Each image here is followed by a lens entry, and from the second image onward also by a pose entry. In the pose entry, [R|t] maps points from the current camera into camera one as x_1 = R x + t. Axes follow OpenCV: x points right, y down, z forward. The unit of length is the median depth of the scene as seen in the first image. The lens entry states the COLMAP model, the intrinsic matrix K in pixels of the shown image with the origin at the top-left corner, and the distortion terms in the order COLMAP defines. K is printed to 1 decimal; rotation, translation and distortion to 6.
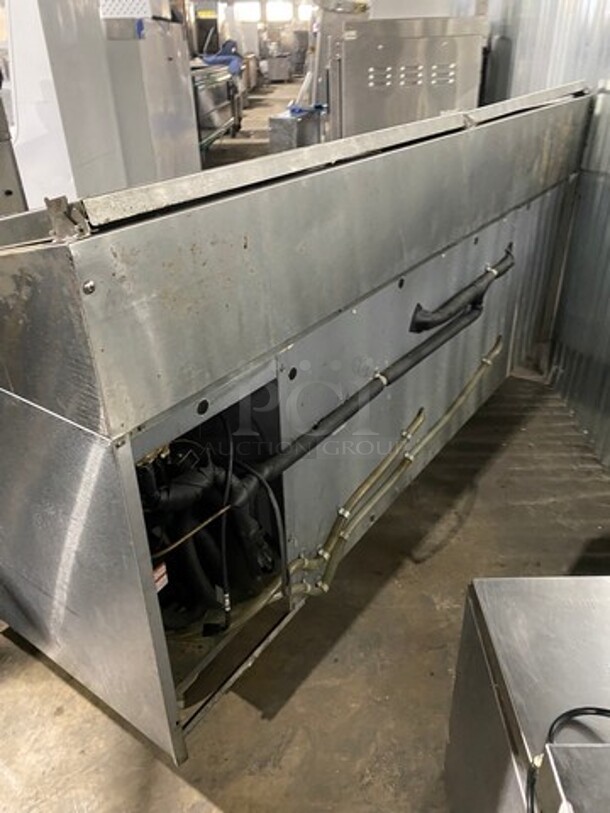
lens RADIAL K [[615.5, 0, 310.6], [0, 615.5, 399.3], [0, 0, 1]] dist [0.023488, -0.012845]
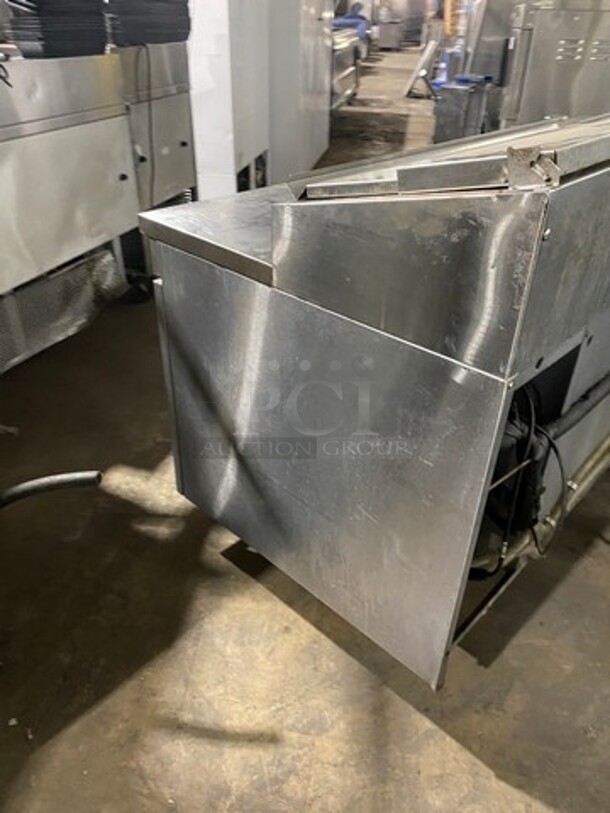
lens RADIAL K [[615.5, 0, 303.6], [0, 615.5, 407.5], [0, 0, 1]] dist [0.023488, -0.012845]
pose [[0.989714, 0.113353, -0.087280, -0.332575], [-0.108752, 0.992502, 0.055795, 0.052230], [0.092950, -0.045729, 0.994620, -0.060351]]
